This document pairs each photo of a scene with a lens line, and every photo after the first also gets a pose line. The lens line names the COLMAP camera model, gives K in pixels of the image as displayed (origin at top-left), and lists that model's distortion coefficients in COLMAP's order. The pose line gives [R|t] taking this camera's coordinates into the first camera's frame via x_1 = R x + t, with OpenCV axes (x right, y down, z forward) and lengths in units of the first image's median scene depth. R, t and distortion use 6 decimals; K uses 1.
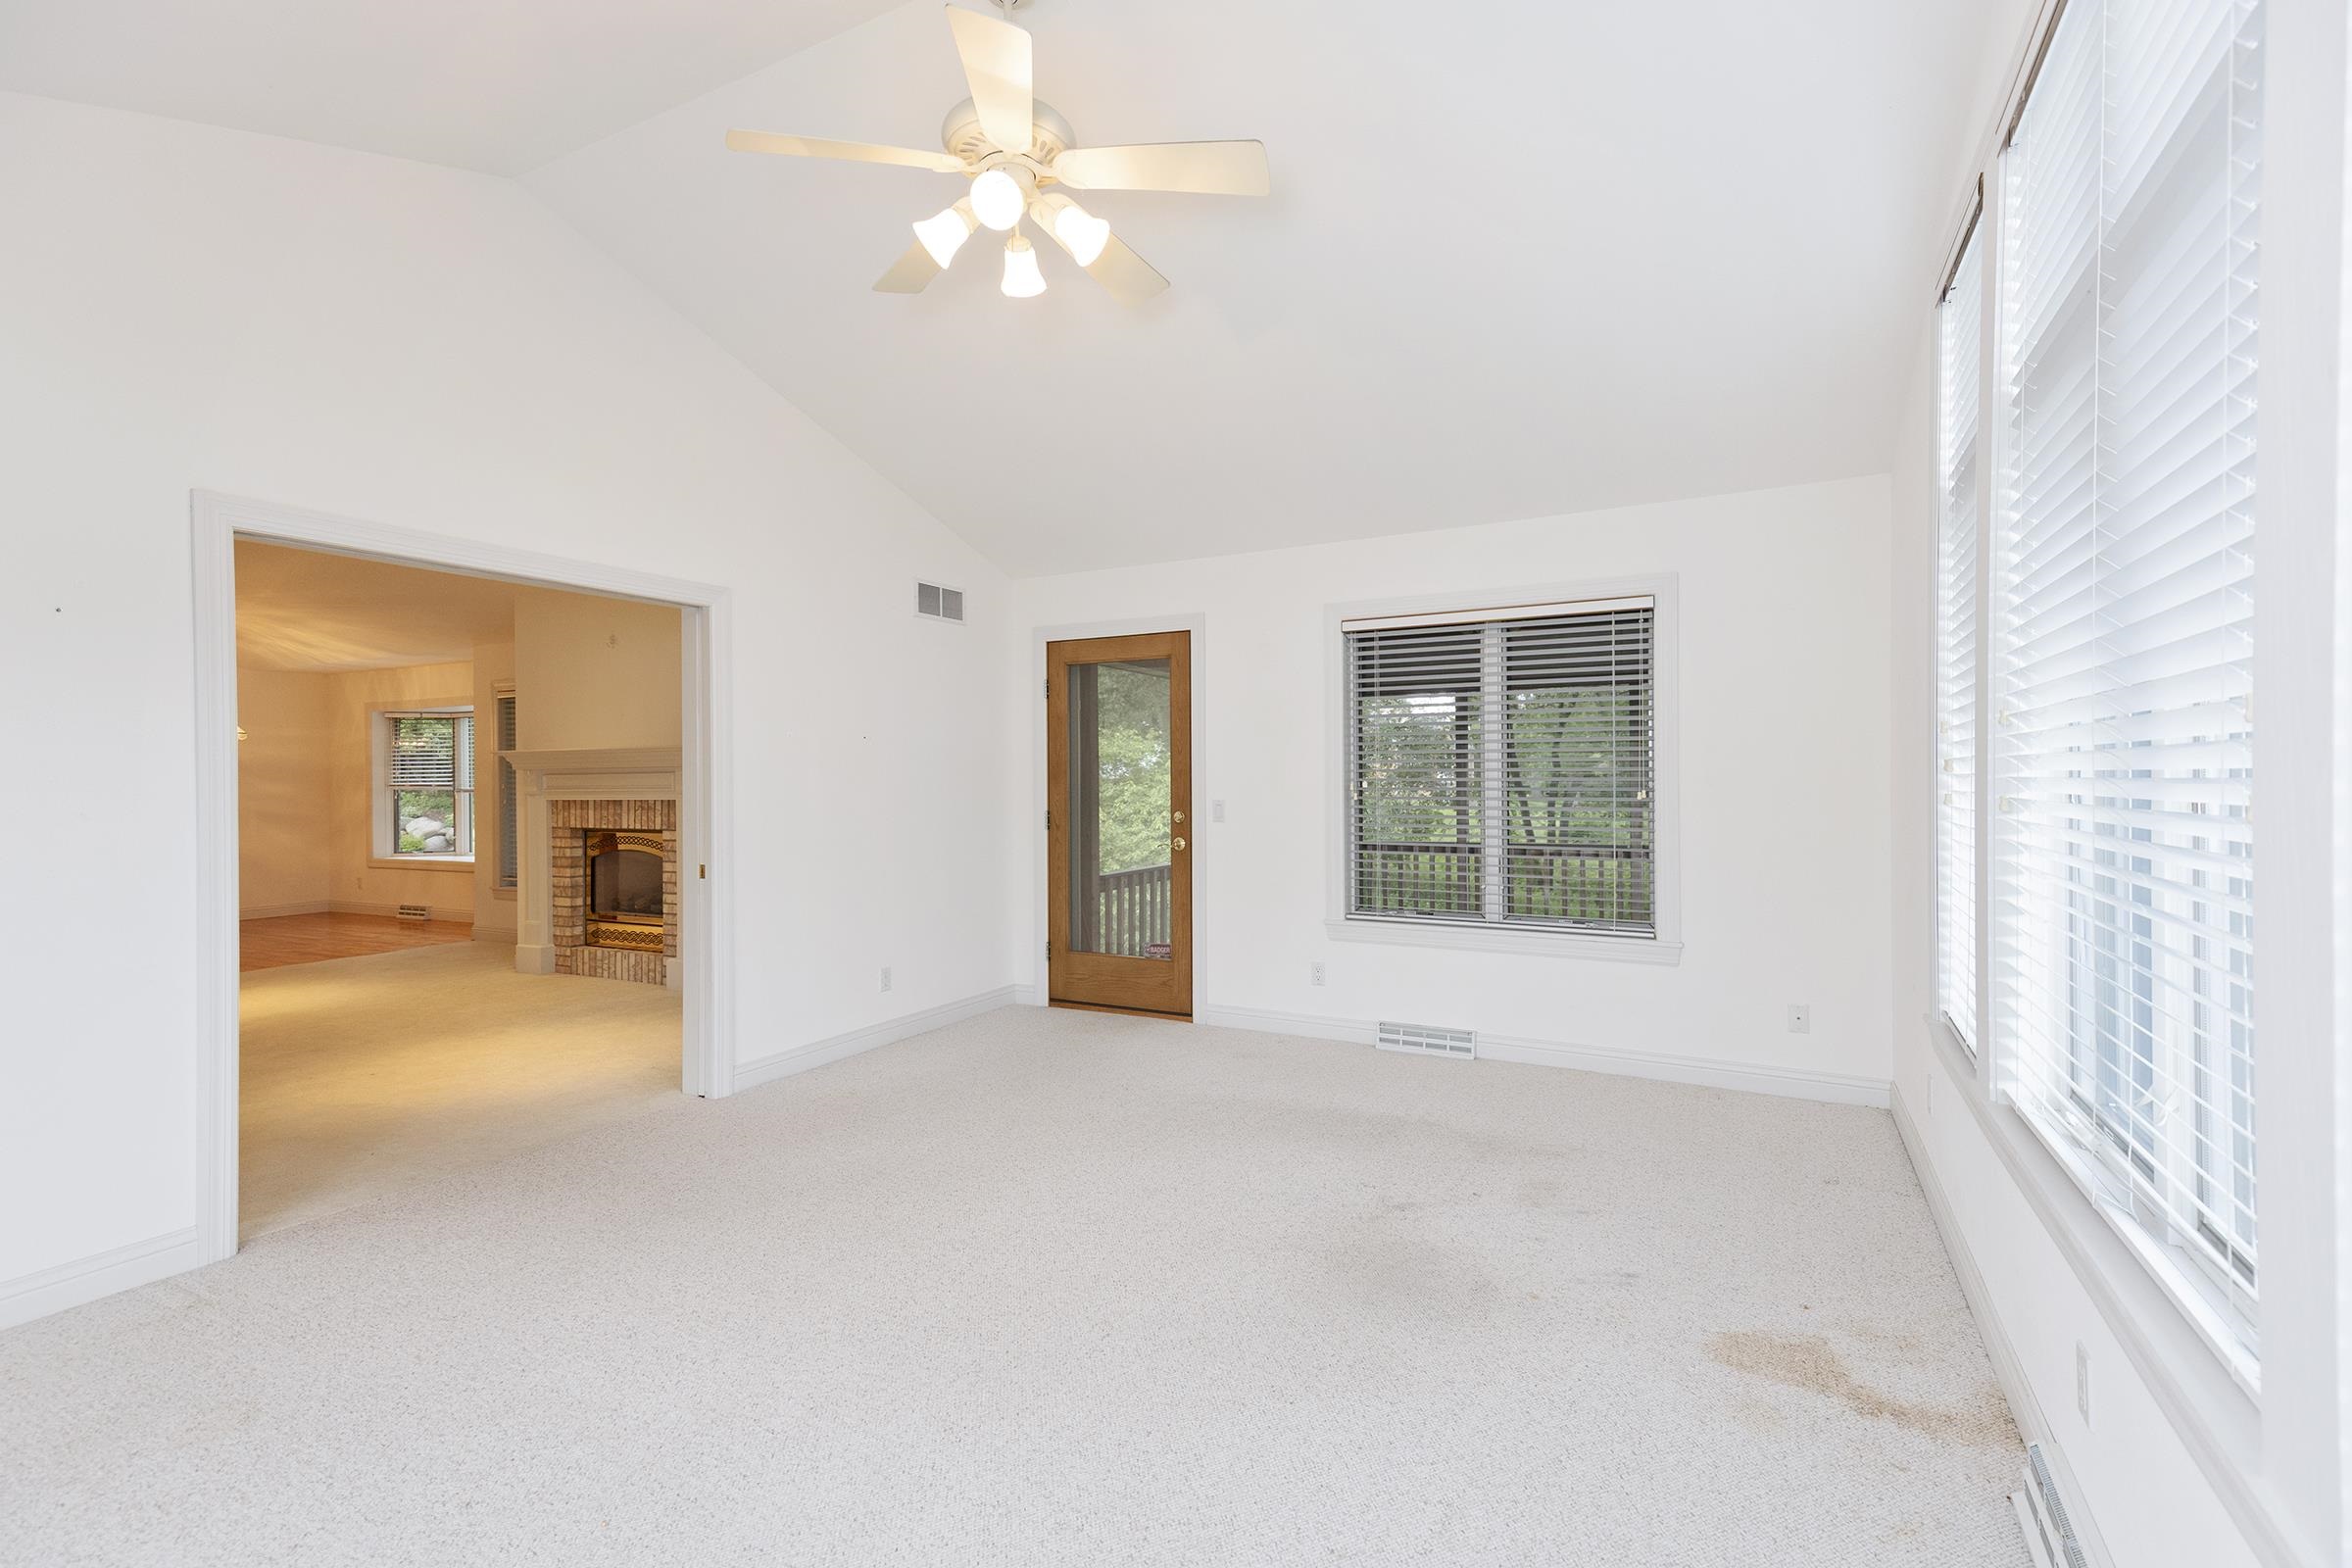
lens RADIAL K [[1062.6, 0, 1176.0], [0, 1062.6, 784.0], [0, 0, 1]] dist [0.081713, 0.000002]
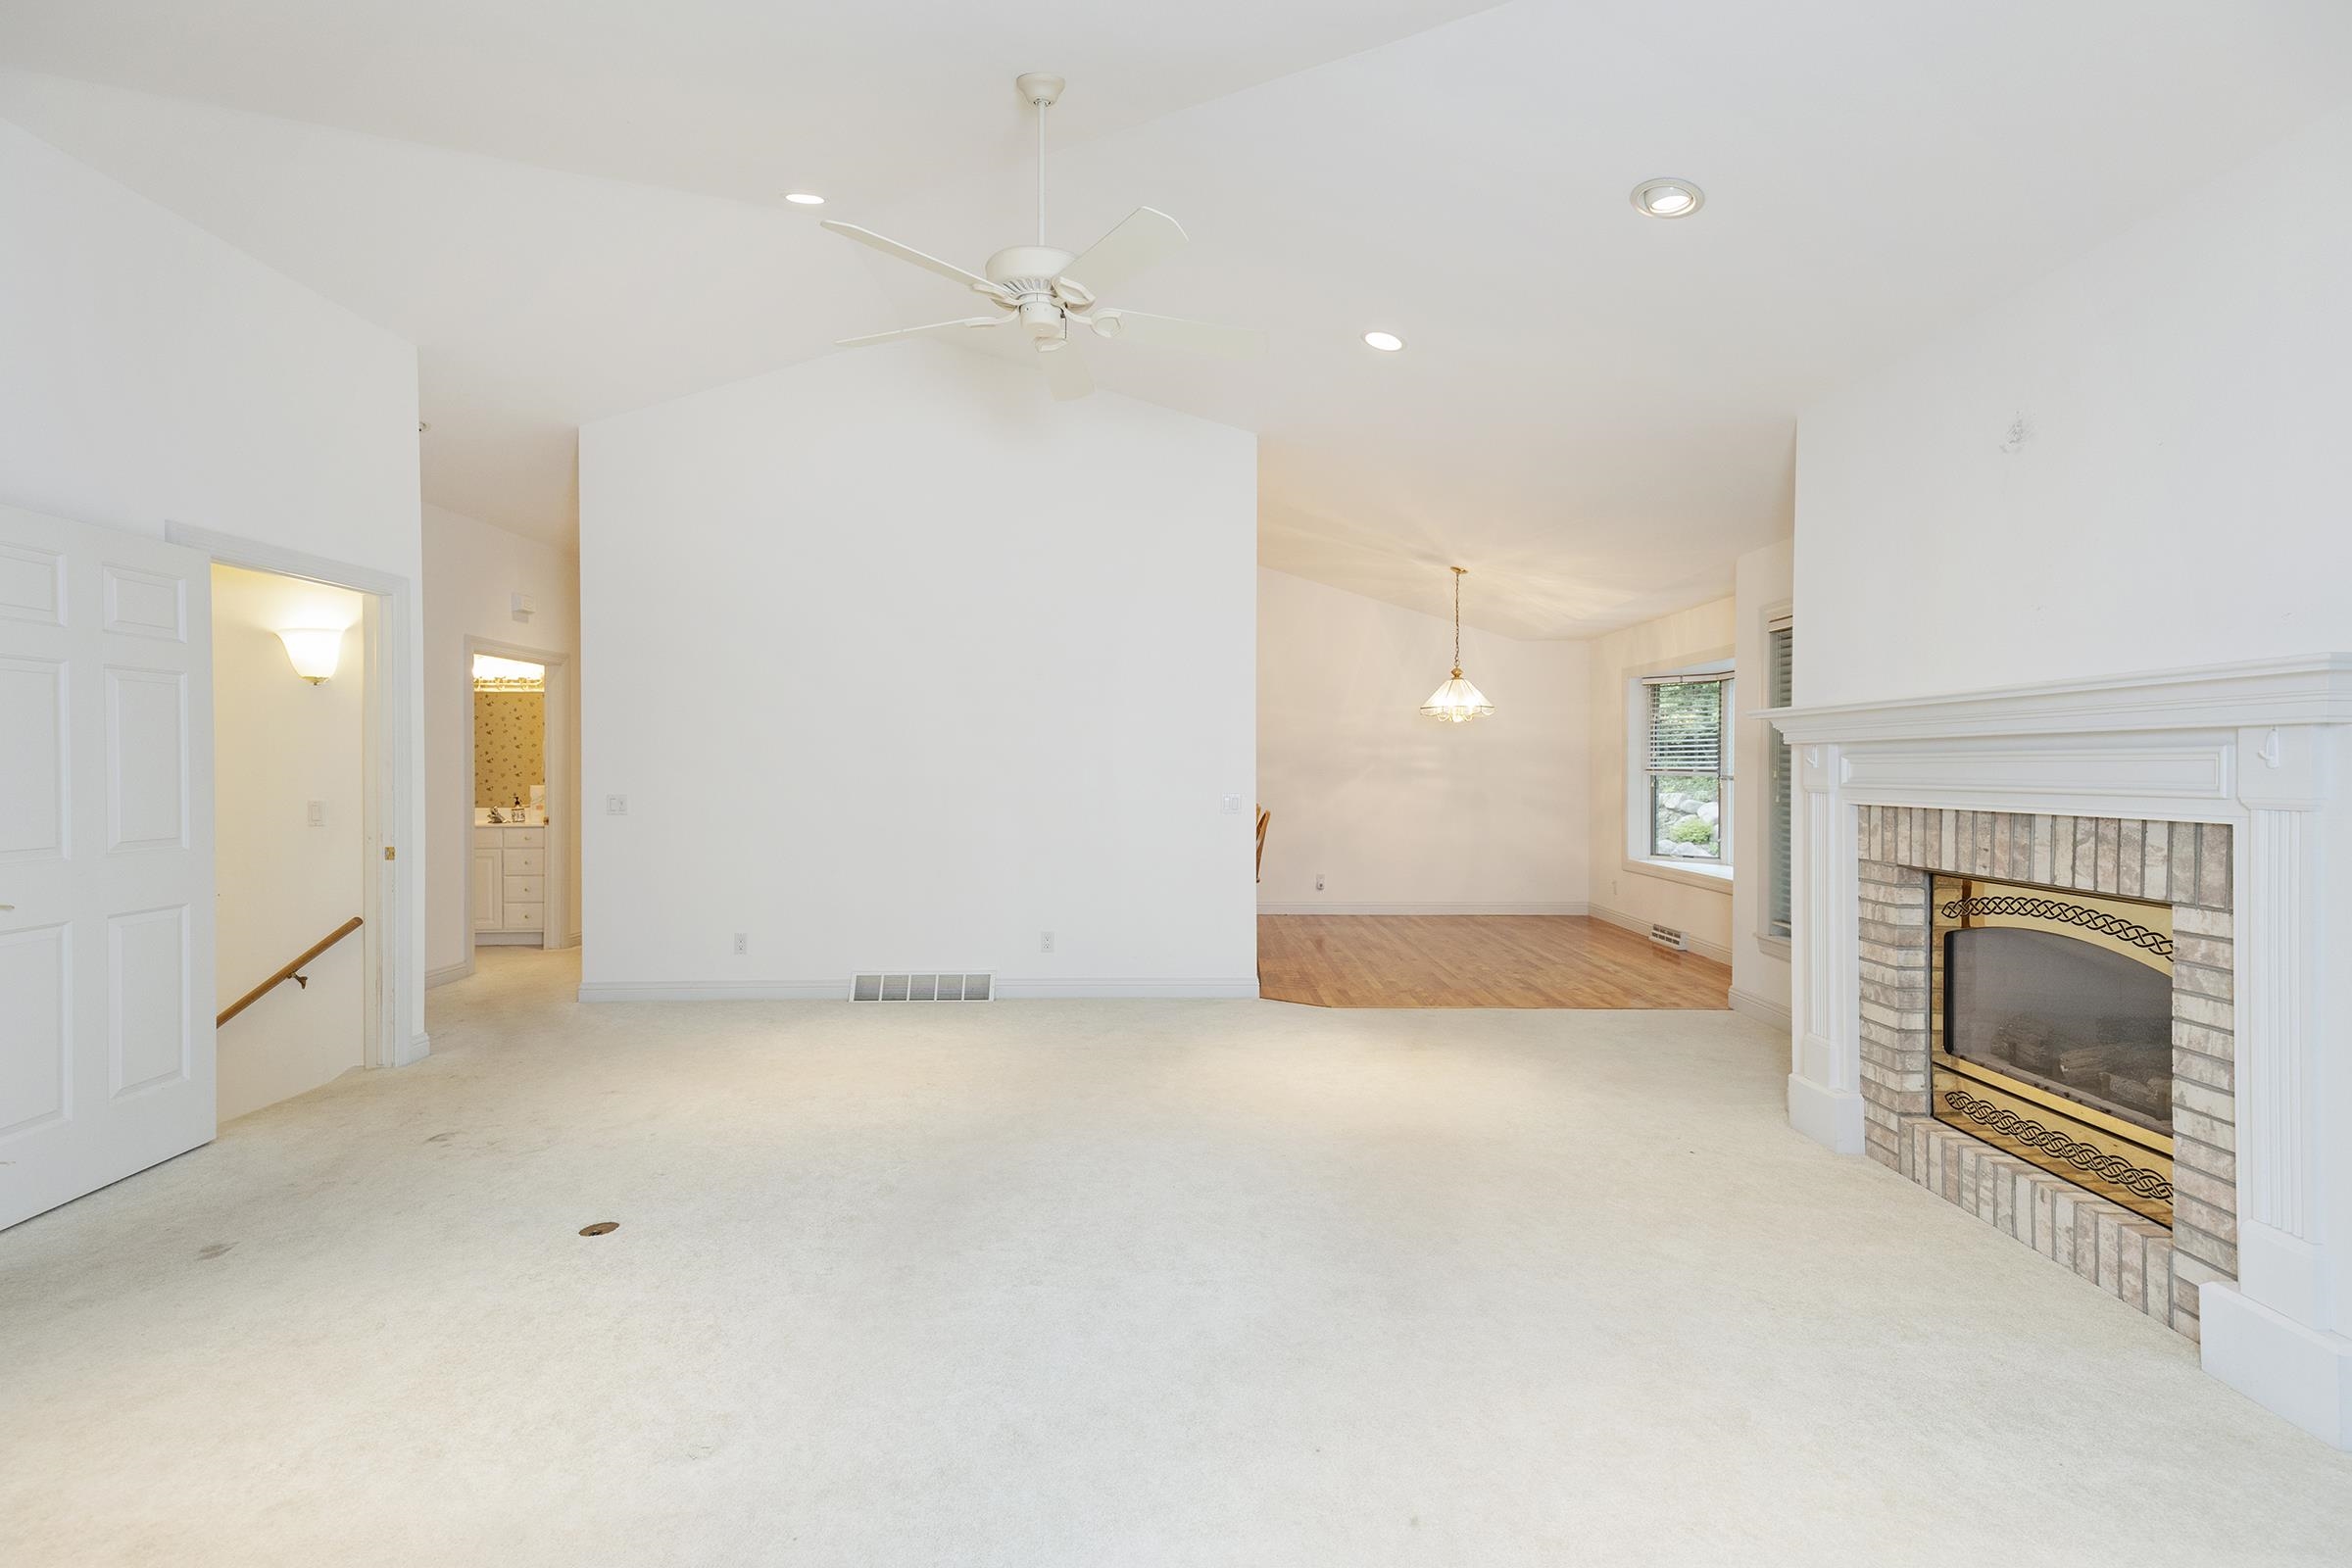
lens RADIAL K [[1066.4, 0, 1174.7], [0, 1066.4, 765.5], [0, 0, 1]] dist [0.032472, -0.000195]
pose [[0.480252, 0.011030, -0.877061, -0.291107], [-0.015595, 0.999870, 0.004035, 0.000069], [0.876992, 0.011740, 0.480361, 0.490867]]
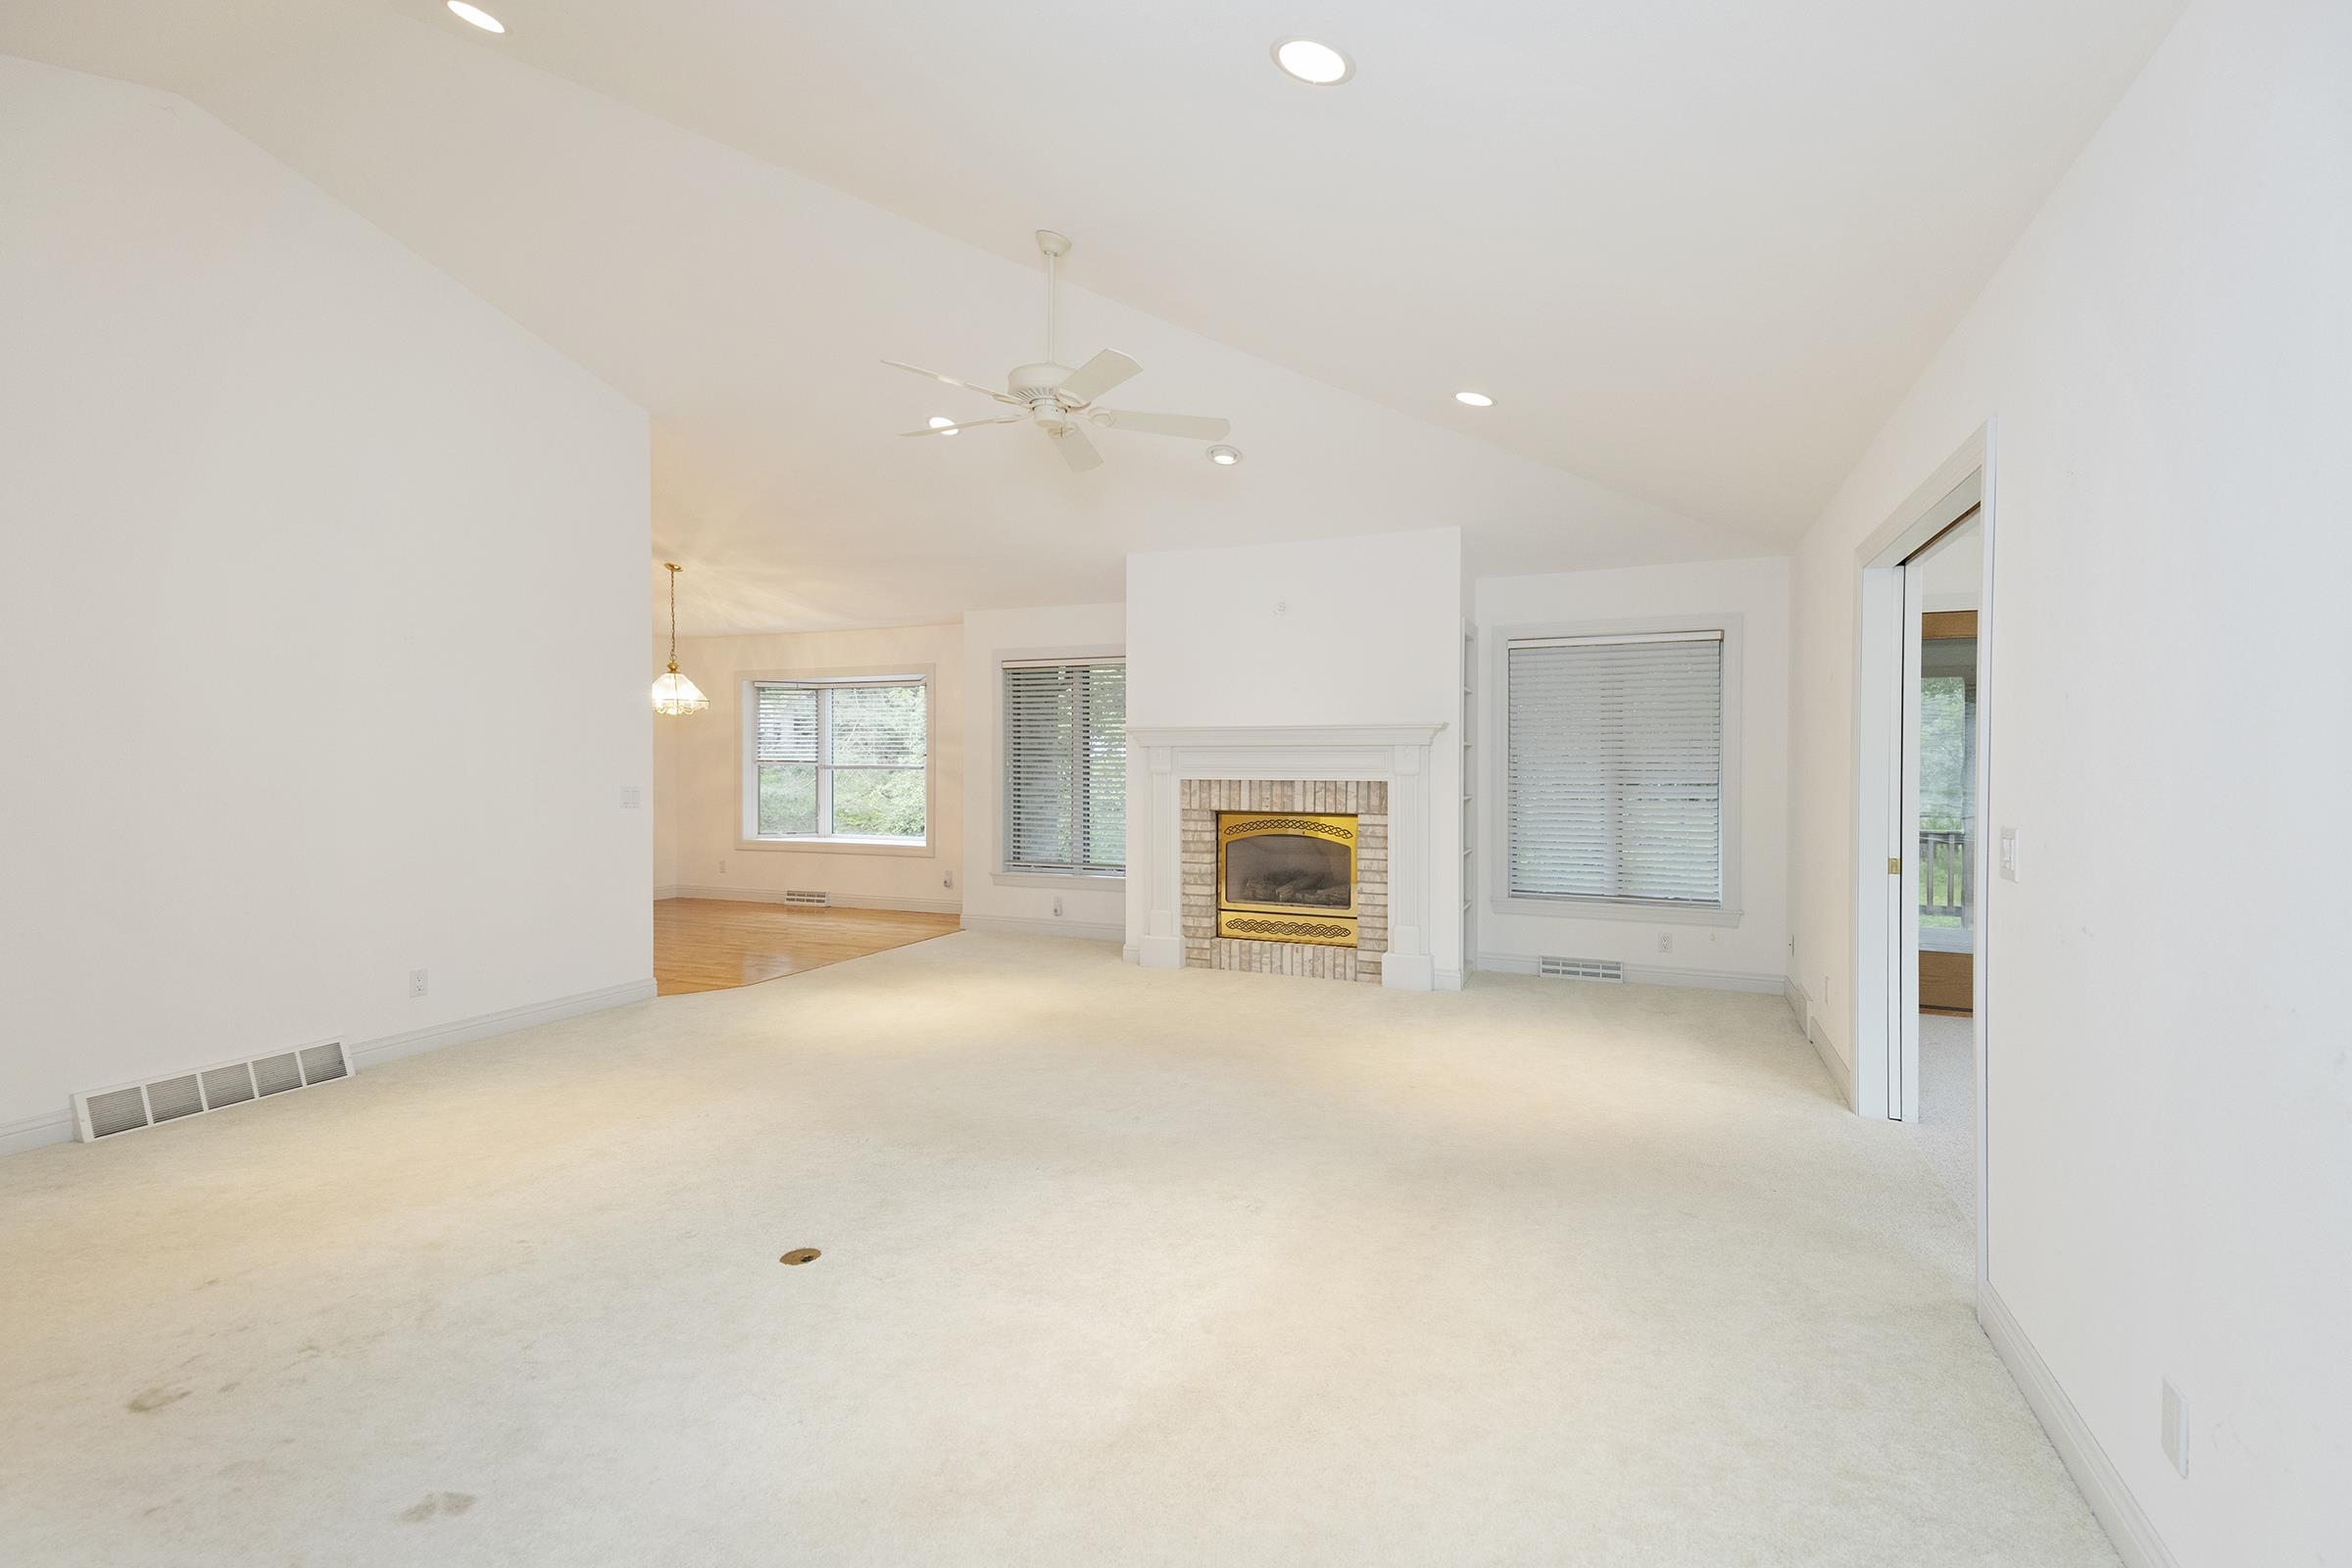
lens RADIAL K [[1087.9, 0, 1183.4], [0, 1087.9, 754.8], [0, 0, 1]] dist [0.036735, -0.000283]
pose [[0.994804, 0.013636, 0.100895, -0.666916], [-0.012419, 0.999842, -0.012687, 0.005772], [-0.101052, 0.011368, 0.994816, 0.085619]]
